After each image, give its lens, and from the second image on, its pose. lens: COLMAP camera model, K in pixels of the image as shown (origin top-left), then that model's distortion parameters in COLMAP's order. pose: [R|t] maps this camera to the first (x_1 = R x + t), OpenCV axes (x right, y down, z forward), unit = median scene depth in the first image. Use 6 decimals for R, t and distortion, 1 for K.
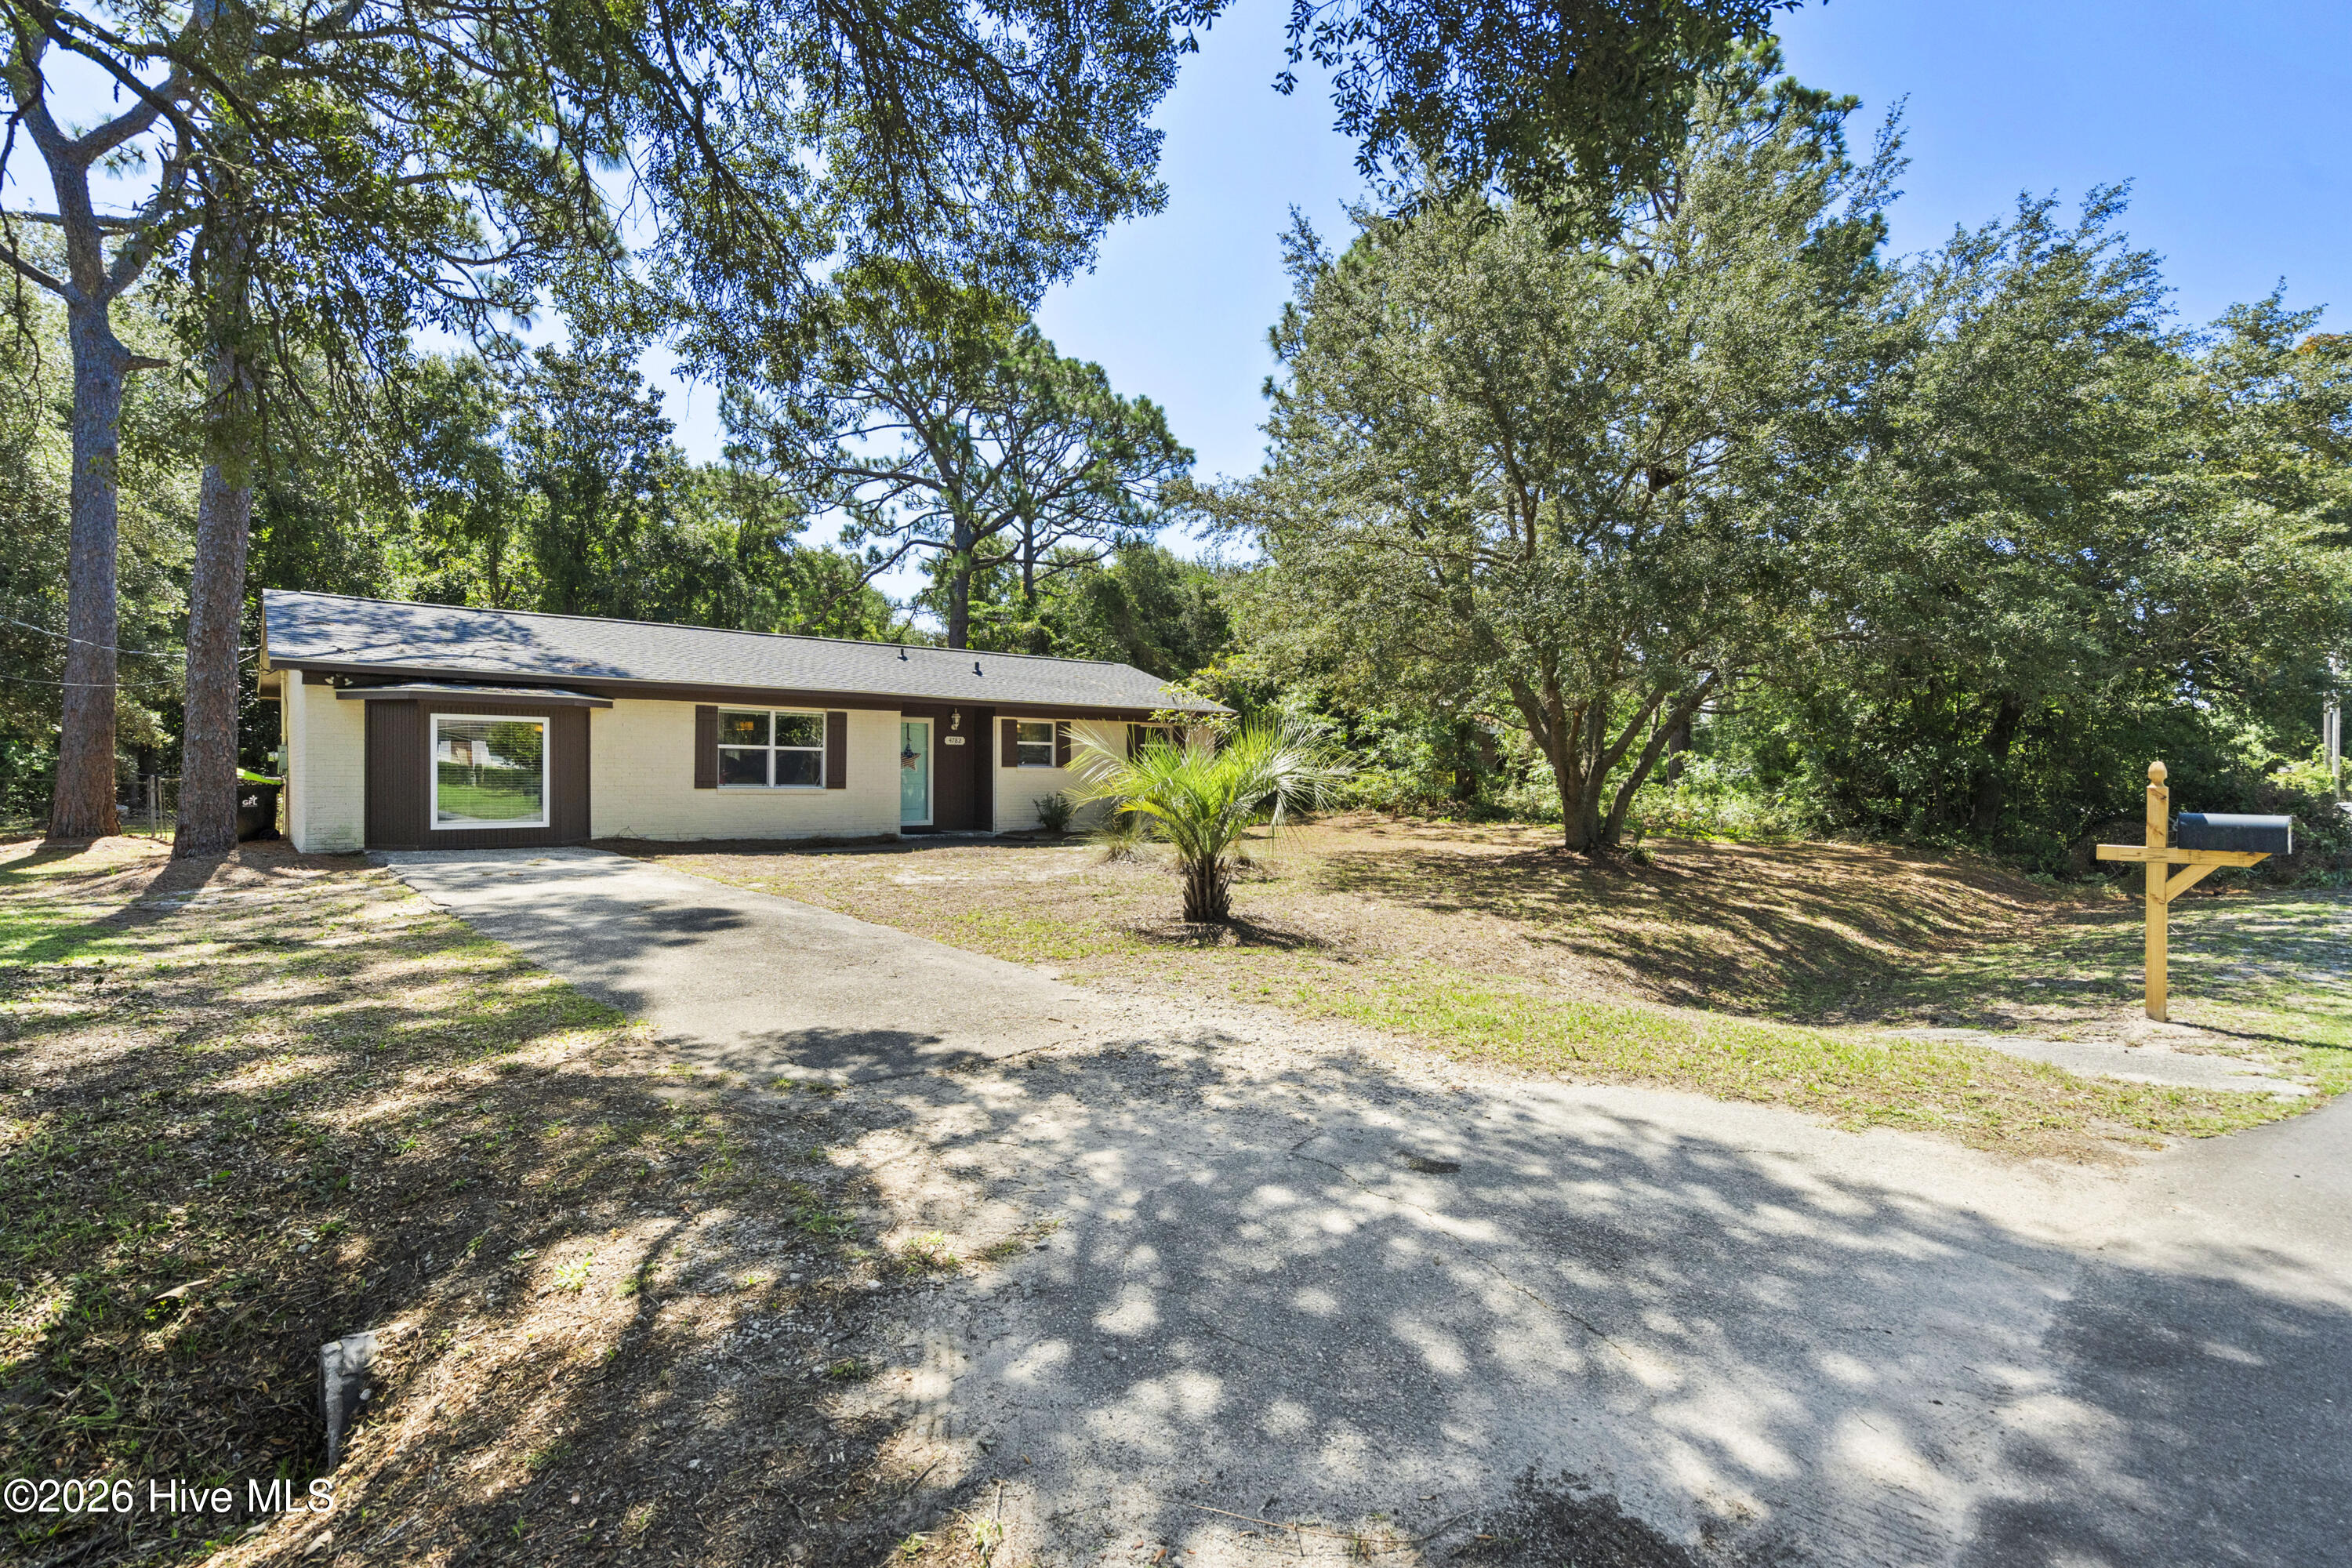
lens RADIAL K [[1109.1, 0, 1185.8], [0, 1109.1, 785.2], [0, 0, 1]] dist [0.001985, 0.000713]
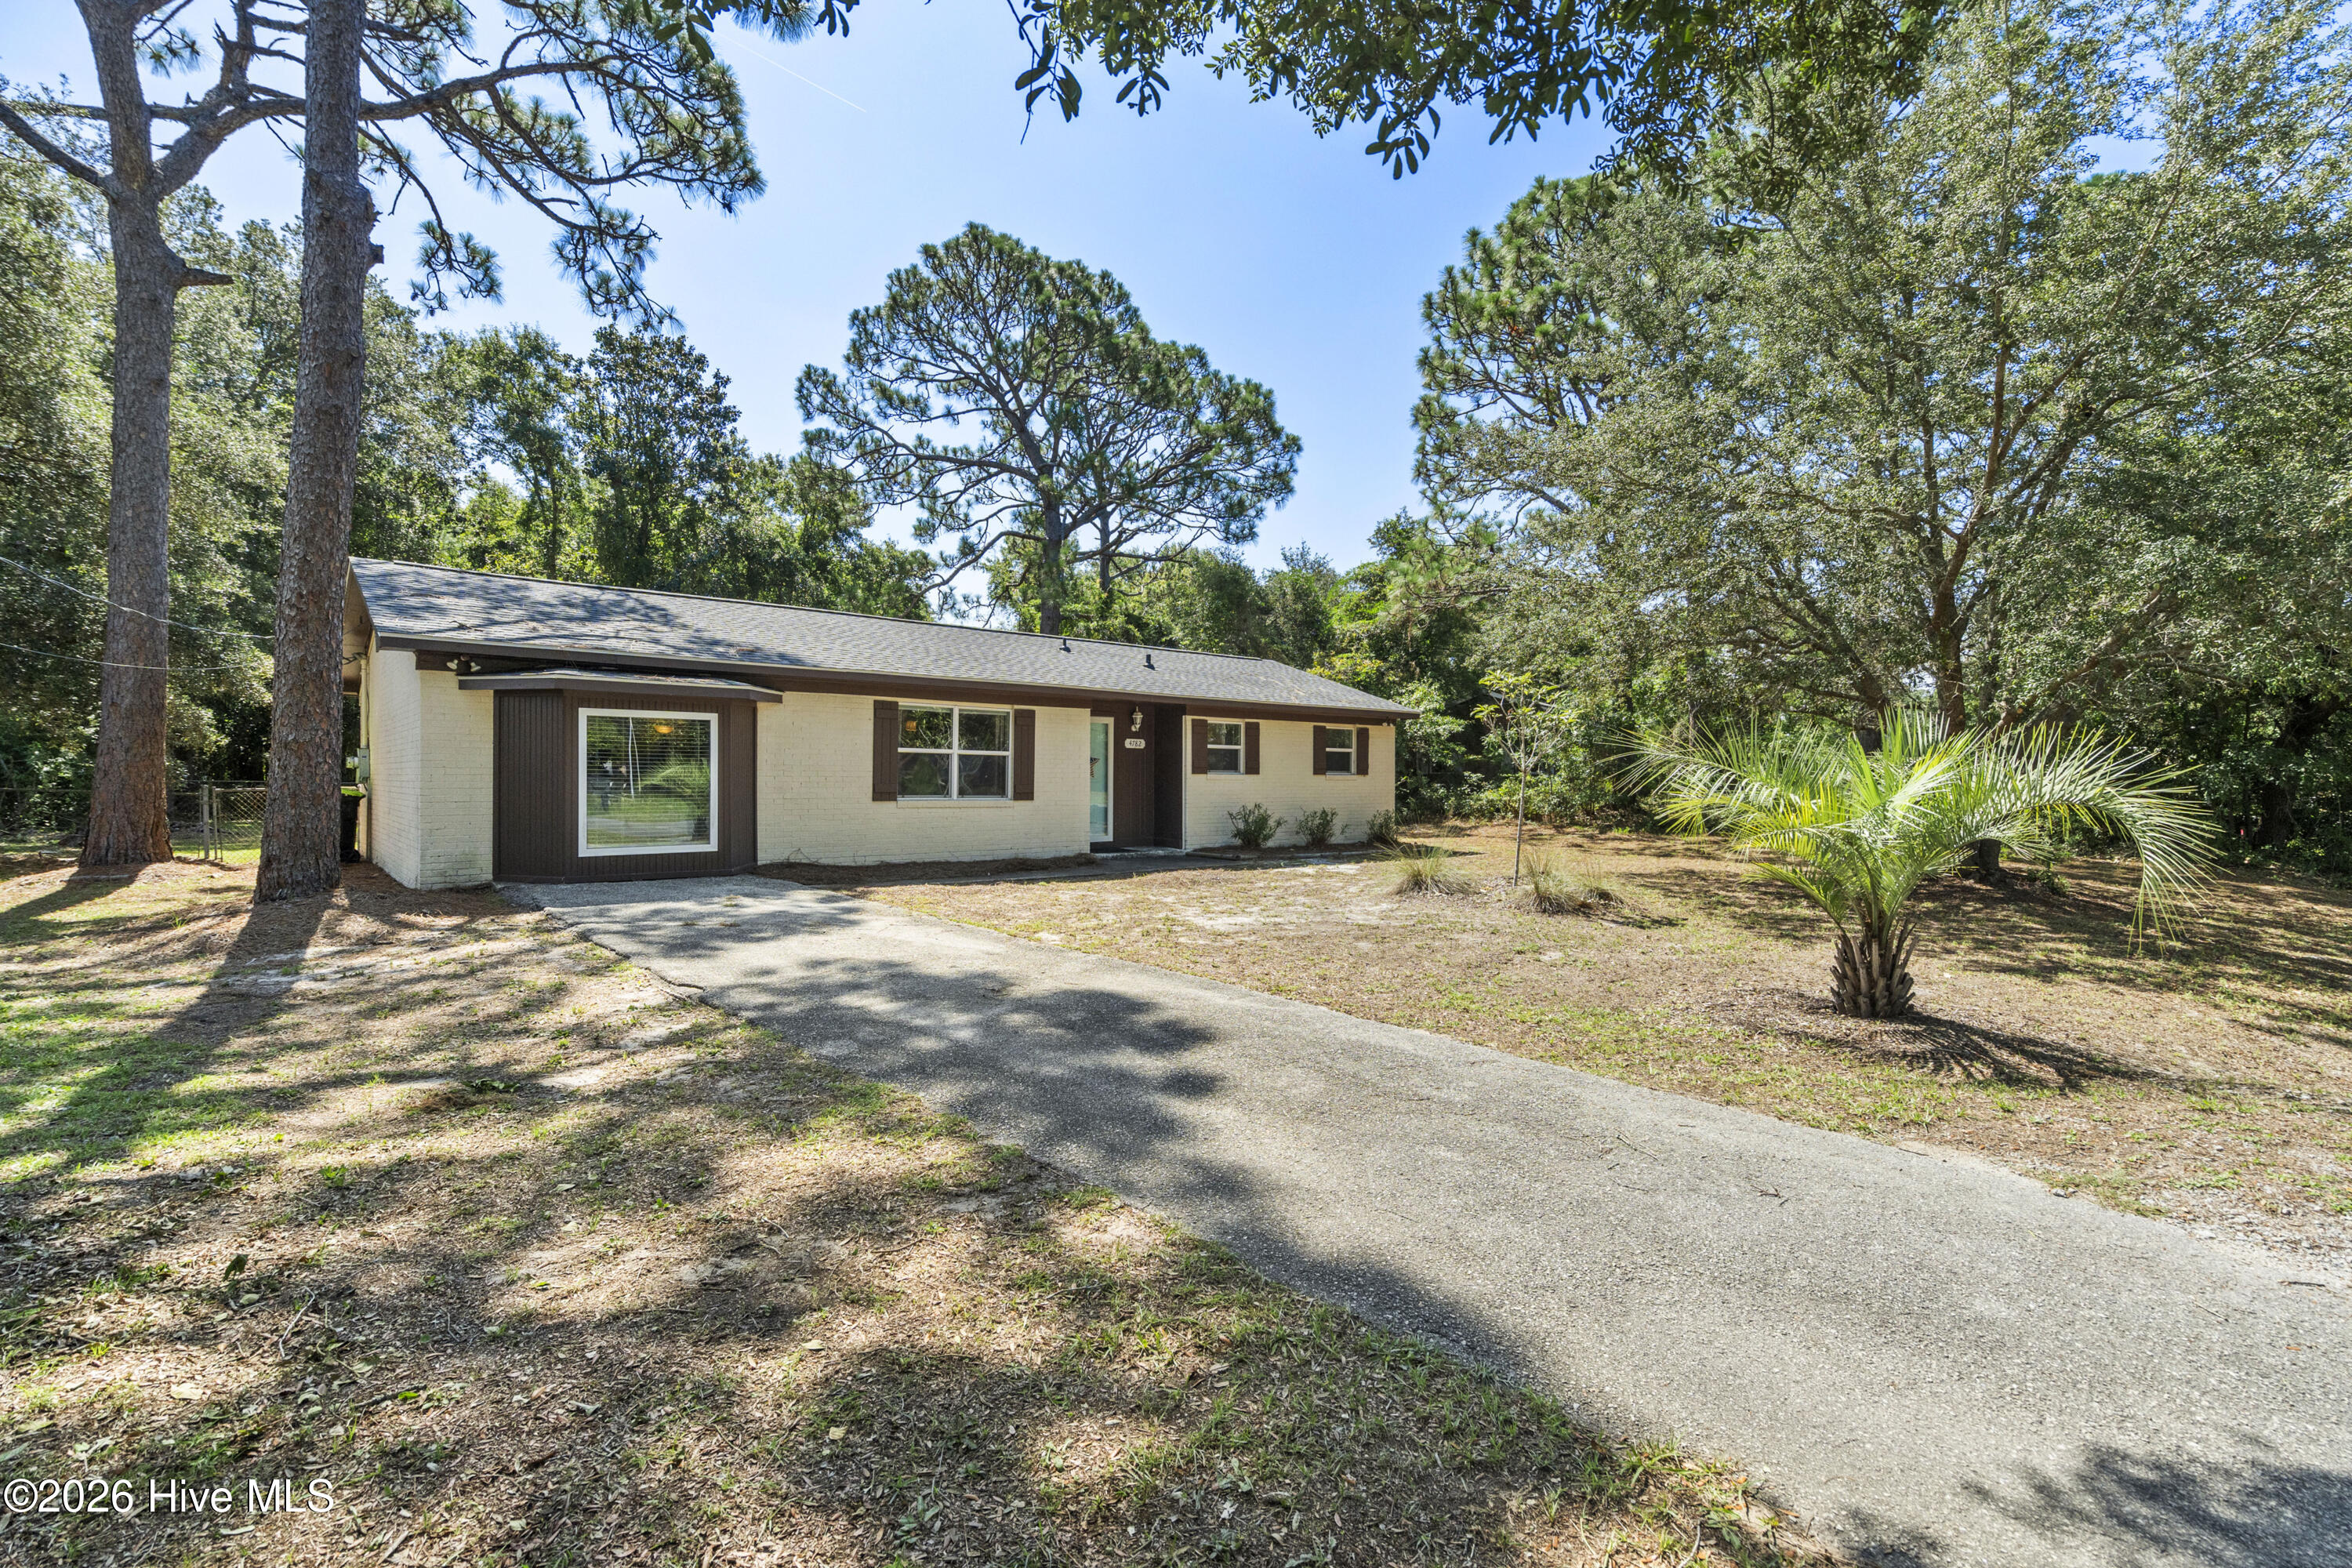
lens RADIAL K [[1058.6, 0, 1183.0], [0, 1058.6, 783.1], [0, 0, 1]] dist [-0.005200, 0.003762]
pose [[0.999886, -0.000050, 0.015070, -0.207570], [0.000115, 0.999991, -0.004324, -0.006367], [-0.015070, 0.004326, 0.999877, 0.195193]]
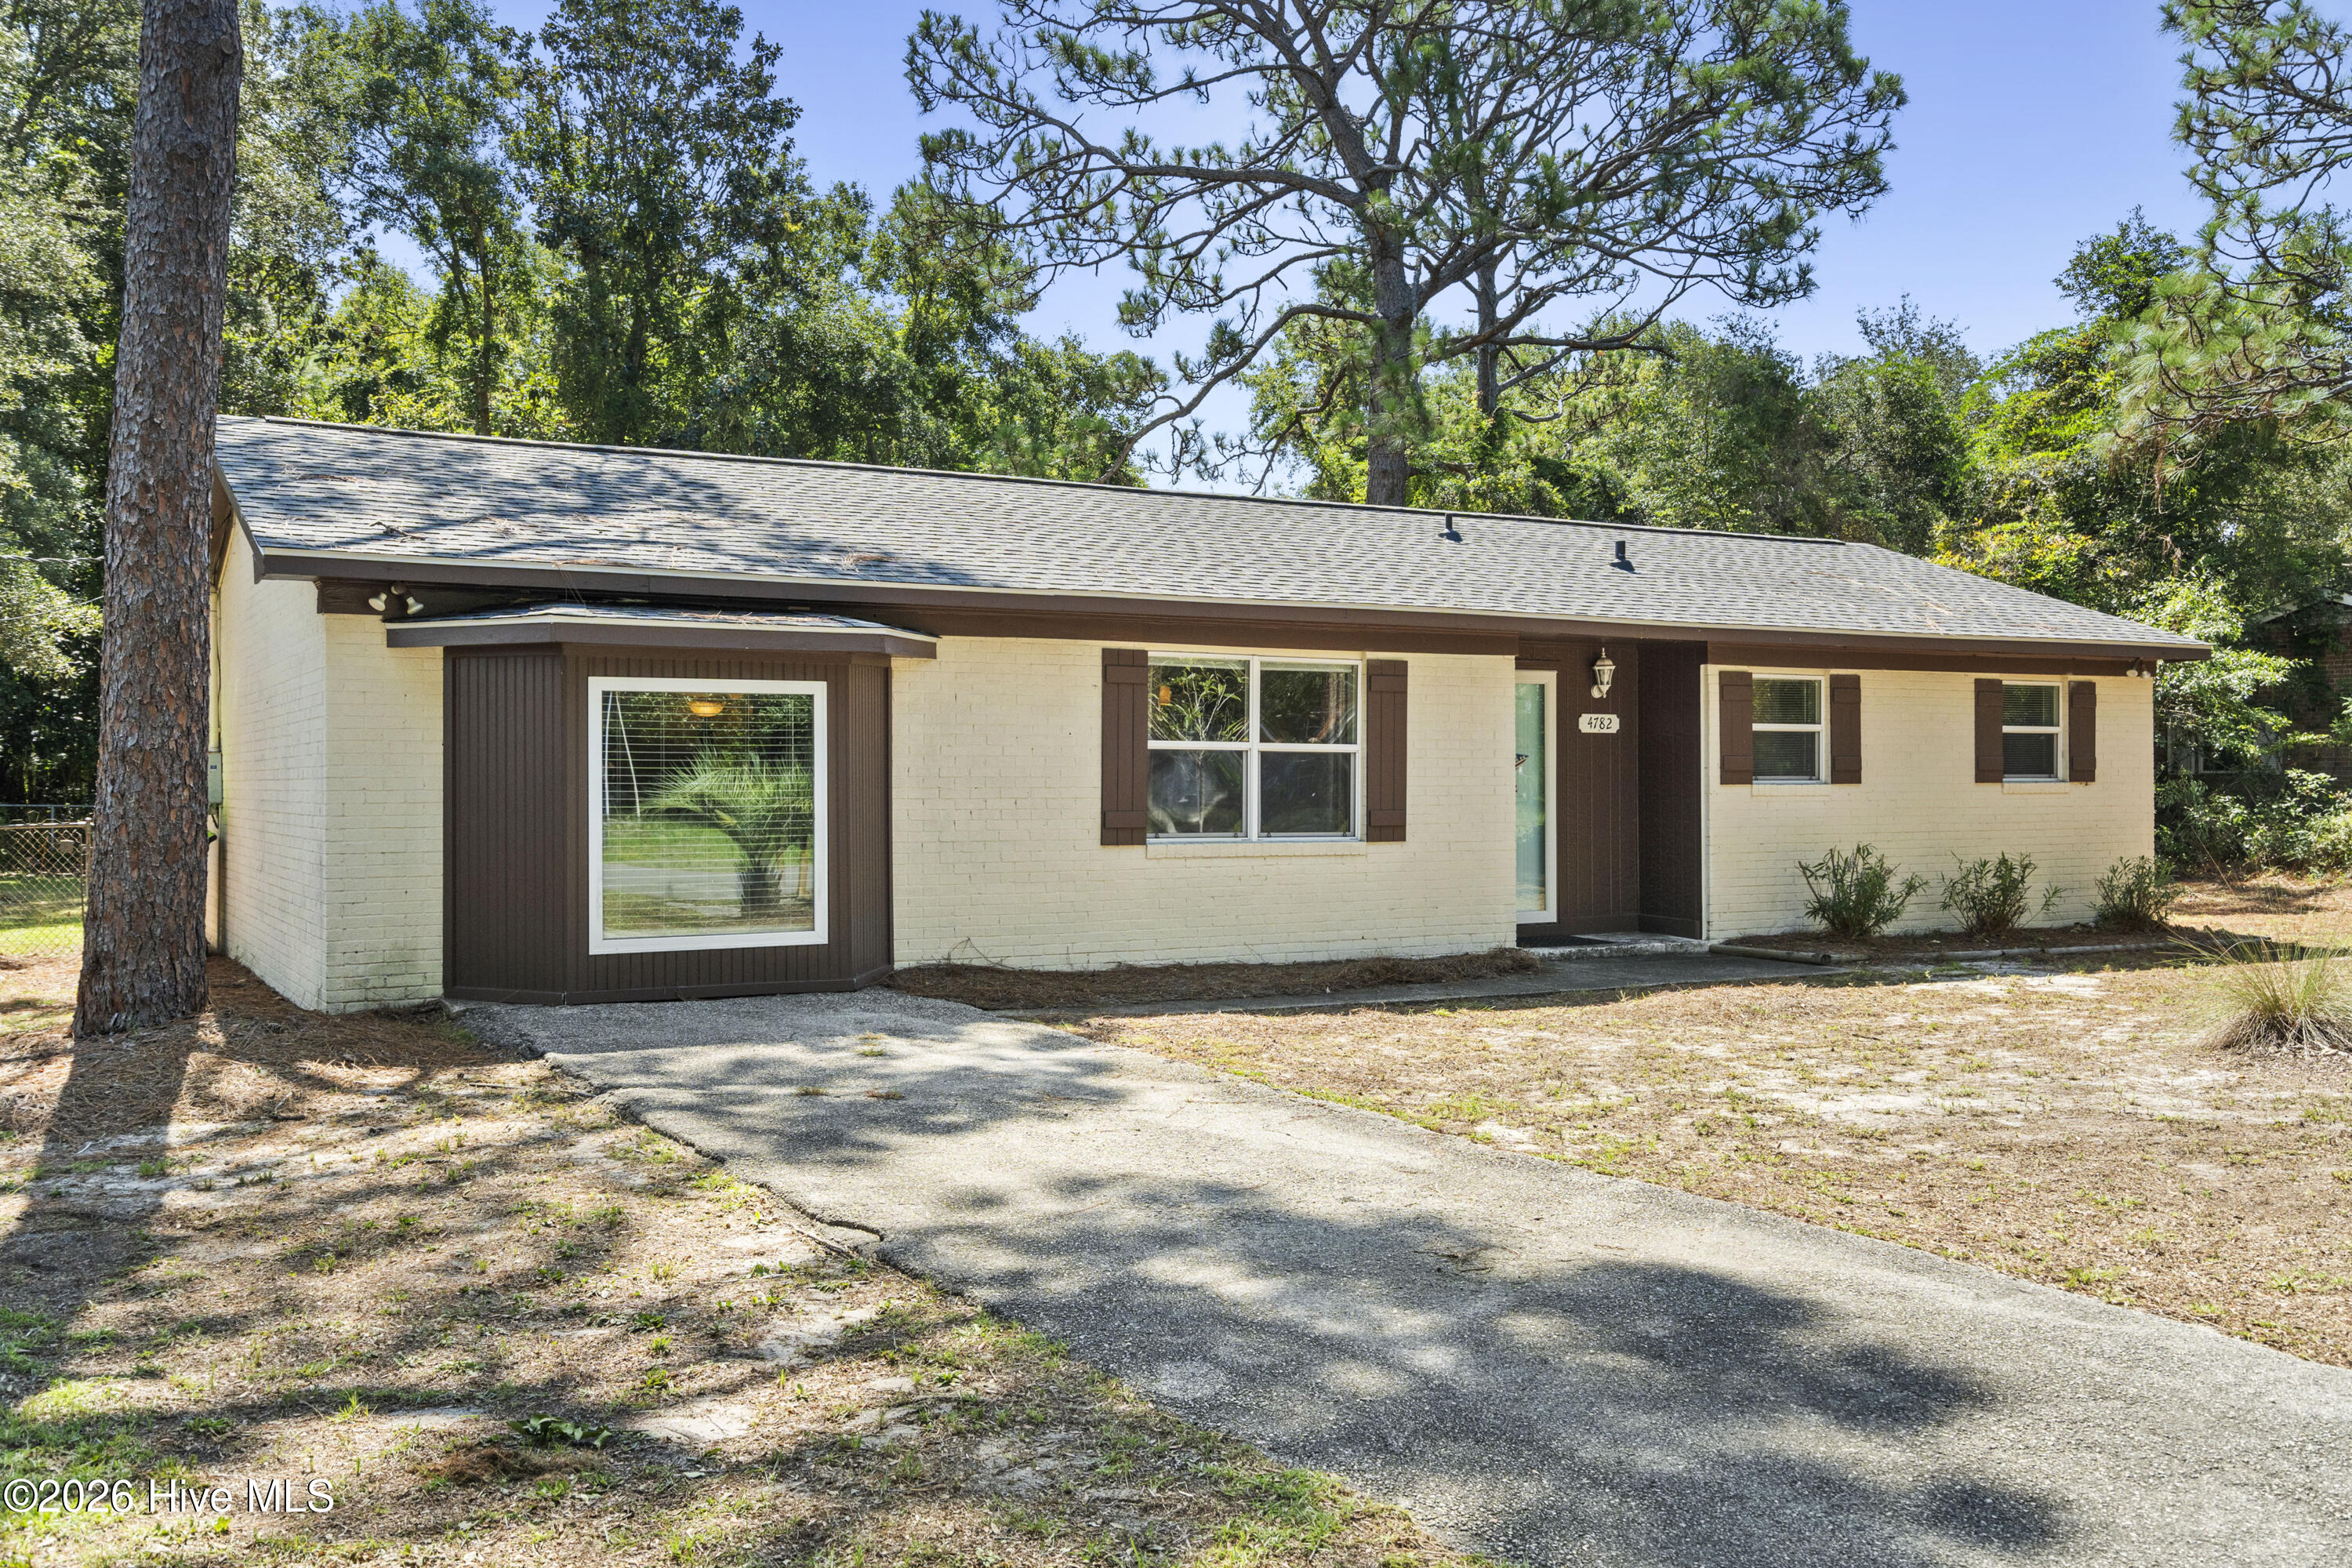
lens RADIAL K [[2079.3, 0, 1182.8], [0, 2079.3, 781.7], [0, 0, 1]] dist [0.009083, -0.008246]
pose [[0.982214, -0.007957, -0.187597, -0.244021], [0.006144, 0.999929, -0.010244, -0.011938], [0.187665, 0.008909, 0.982193, 0.212151]]
